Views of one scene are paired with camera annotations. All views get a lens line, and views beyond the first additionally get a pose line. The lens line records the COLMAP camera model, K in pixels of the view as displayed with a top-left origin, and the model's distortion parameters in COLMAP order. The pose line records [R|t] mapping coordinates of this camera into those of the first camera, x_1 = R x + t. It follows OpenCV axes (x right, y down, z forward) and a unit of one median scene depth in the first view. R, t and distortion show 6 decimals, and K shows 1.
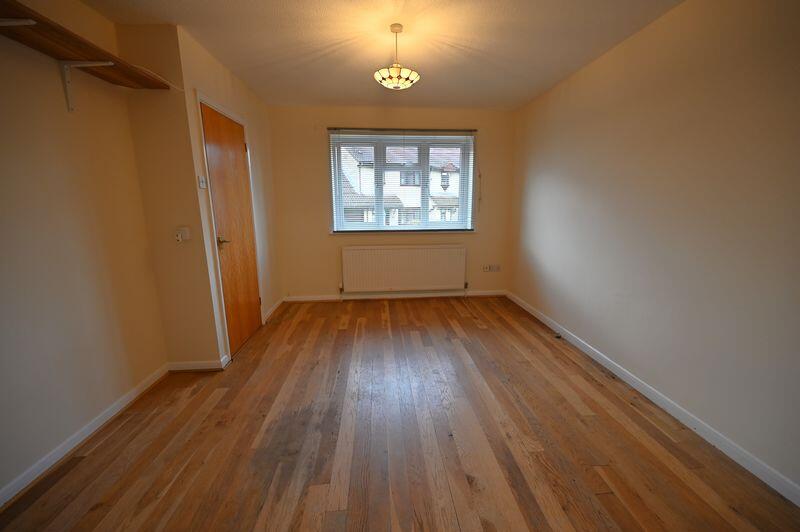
lens RADIAL K [[314.5, 0, 405.7], [0, 314.5, 267.1], [0, 0, 1]] dist [-0.000204, 0.000025]
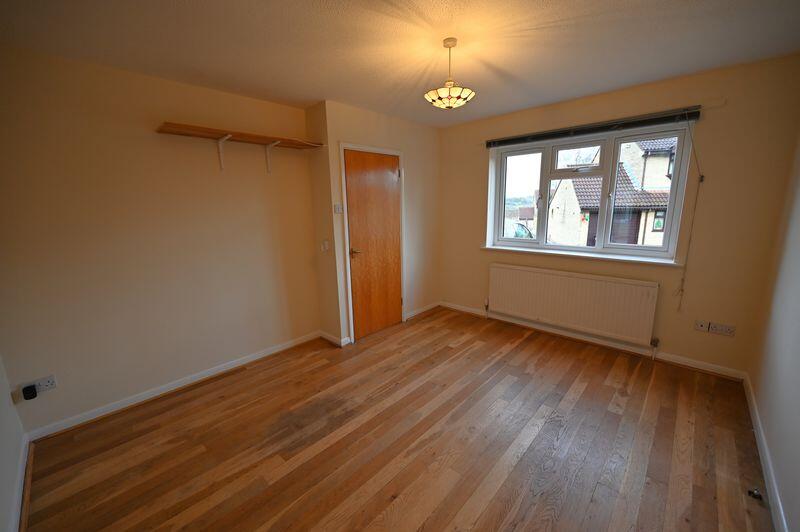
lens RADIAL K [[314.5, 0, 405.7], [0, 314.5, 267.1], [0, 0, 1]] dist [-0.000204, 0.000025]
pose [[0.678805, 0.136254, -0.721567, 0.397827], [-0.131740, 0.989288, 0.062875, -0.099185], [0.722405, 0.052380, 0.689484, 0.197814]]
